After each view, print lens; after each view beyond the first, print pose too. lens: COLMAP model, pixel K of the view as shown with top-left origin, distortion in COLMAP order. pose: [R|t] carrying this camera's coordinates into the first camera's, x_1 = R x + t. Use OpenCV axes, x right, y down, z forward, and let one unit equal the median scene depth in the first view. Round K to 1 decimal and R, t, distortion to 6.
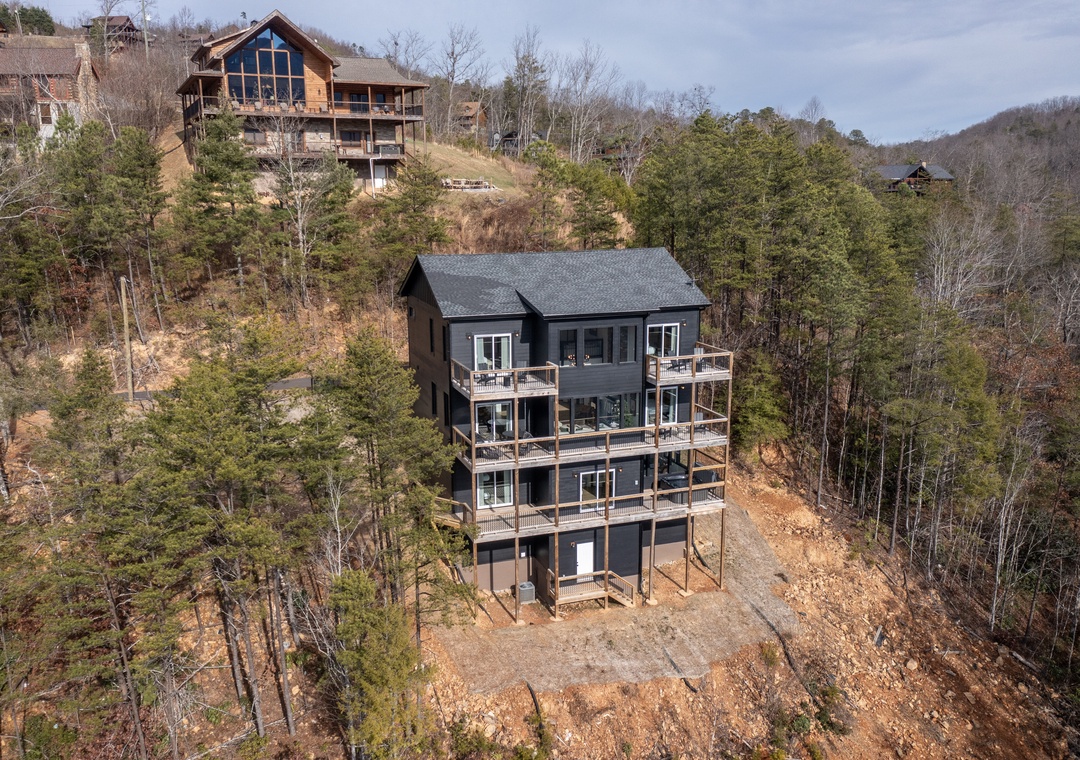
lens RADIAL K [[904.7, 0, 540.0], [0, 904.7, 380.0], [0, 0, 1]] dist [0.015311, 0.002494]
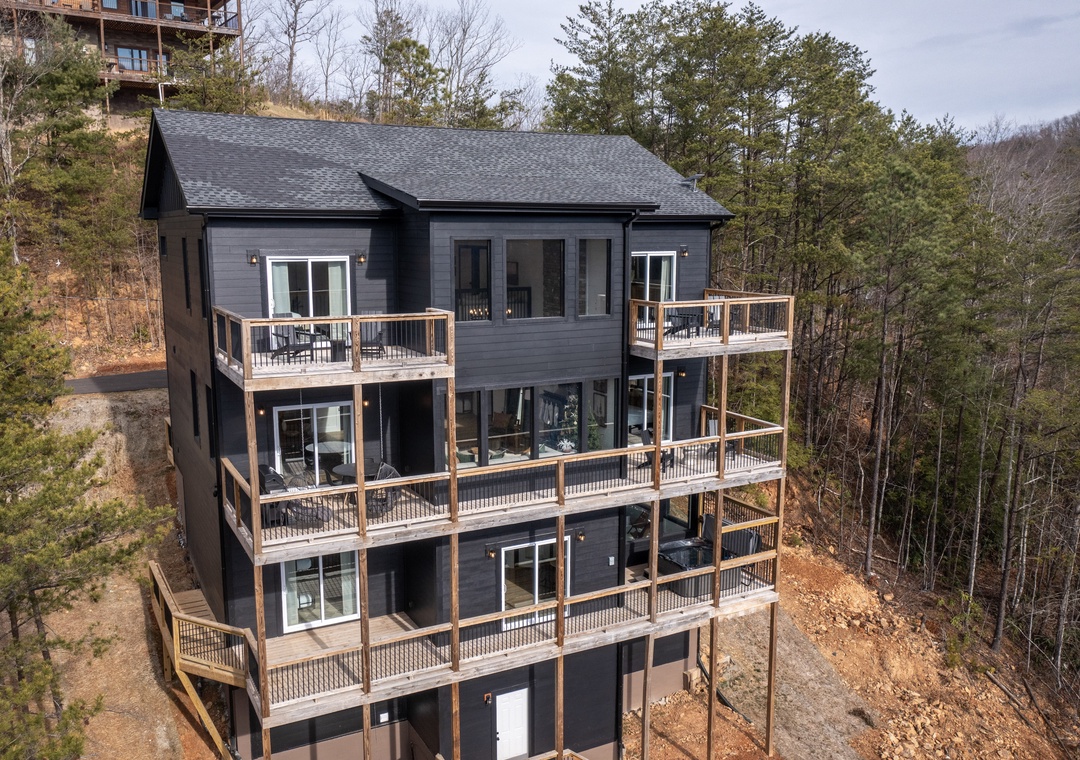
lens RADIAL K [[909.0, 0, 540.0], [0, 909.0, 380.0], [0, 0, 1]] dist [-0.002254, 0.006517]
pose [[0.989958, -0.017577, 0.140268, -0.000960], [0.024003, 0.998732, -0.044251, 0.035279], [-0.139312, 0.047173, 0.989124, 0.508700]]
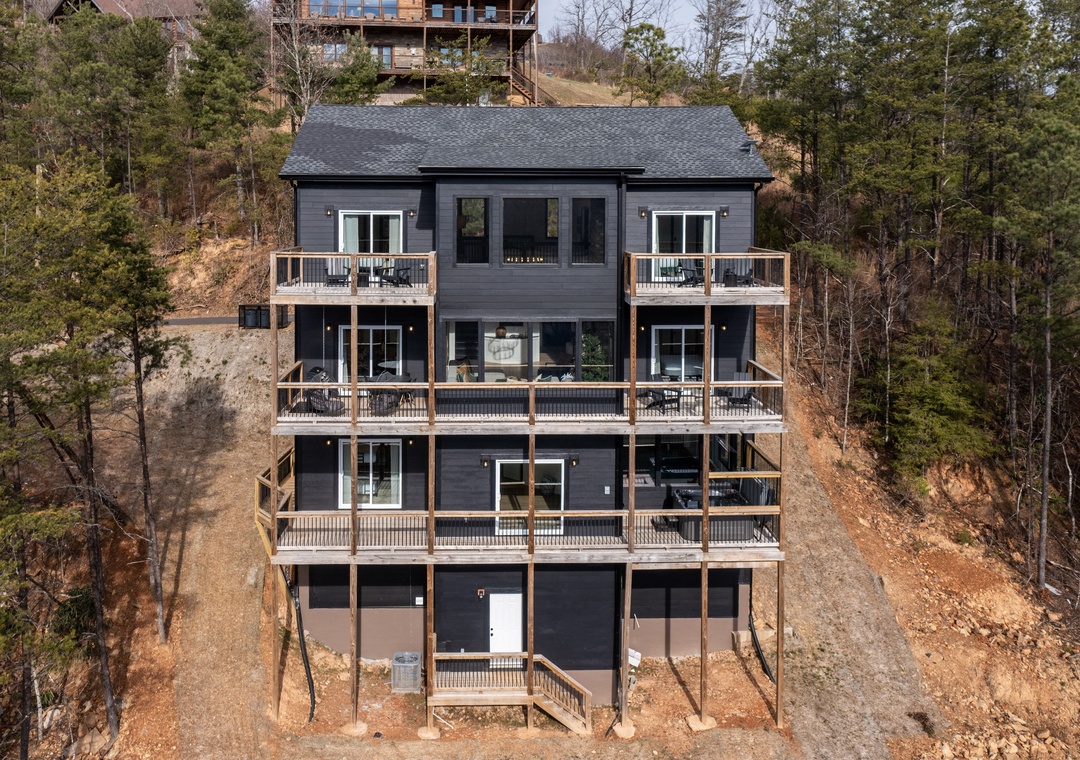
lens RADIAL K [[946.8, 0, 518.2], [0, 946.8, 236.7], [0, 0, 1]] dist [0.007381, -0.001578]
pose [[0.948607, 0.018780, -0.315900, 0.233467], [-0.072616, 0.984519, -0.159527, 0.058502], [0.308013, 0.174268, 0.935285, 0.428399]]
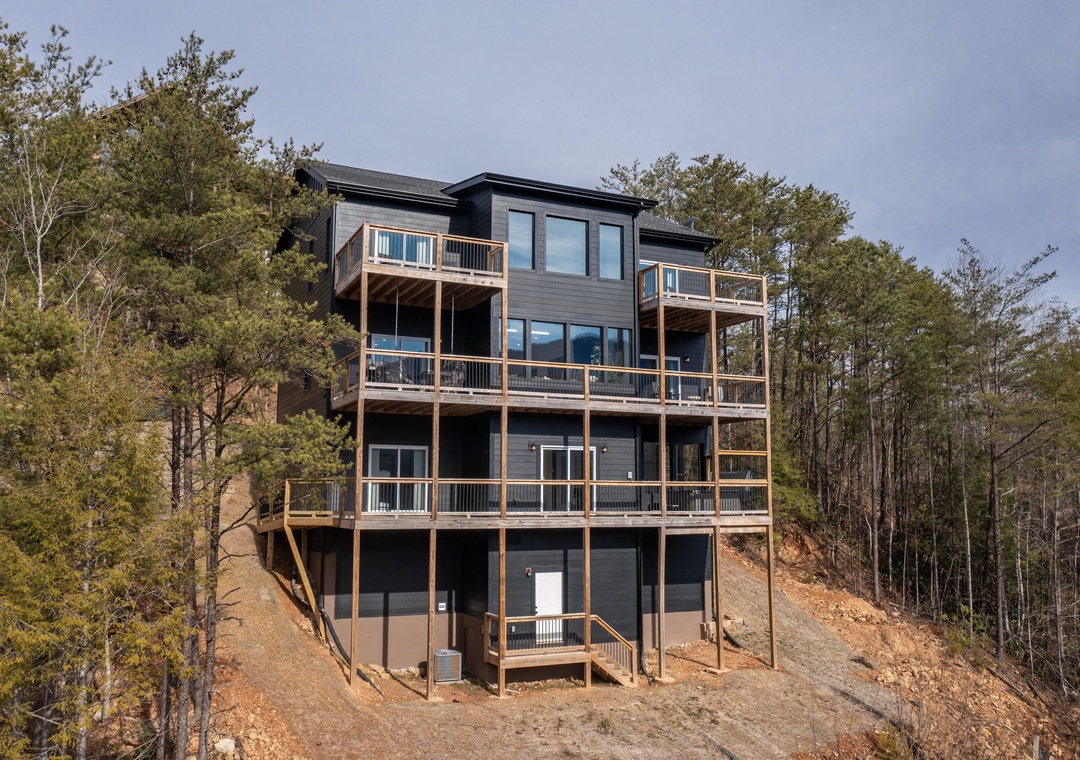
lens RADIAL K [[909.0, 0, 540.0], [0, 909.0, 380.0], [0, 0, 1]] dist [-0.002254, 0.006517]
pose [[0.996162, 0.018686, 0.085506, -0.008783], [0.010895, 0.942872, -0.332976, 0.258981], [-0.086843, 0.332630, 0.939050, 0.404545]]
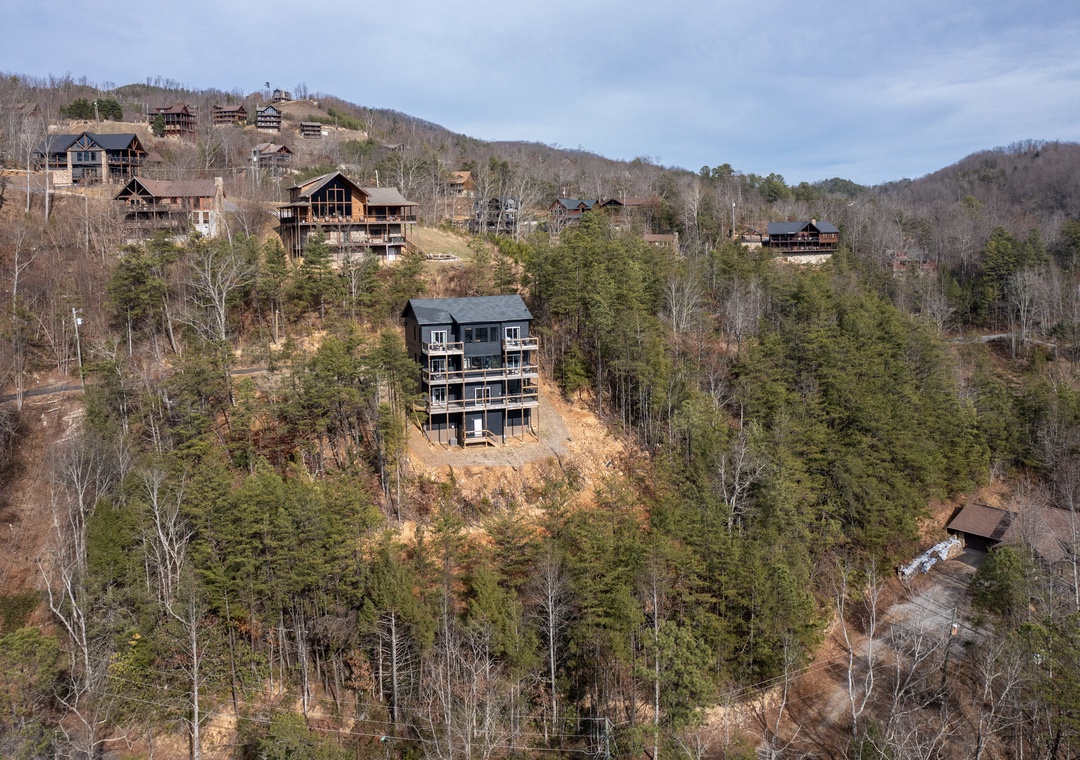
lens RADIAL K [[946.8, 0, 518.2], [0, 946.8, 236.7], [0, 0, 1]] dist [0.007381, -0.001578]
pose [[0.999465, -0.014078, -0.029528, 0.235054], [0.008039, 0.980683, -0.195440, 0.196621], [0.031709, 0.195098, 0.980271, -1.520505]]
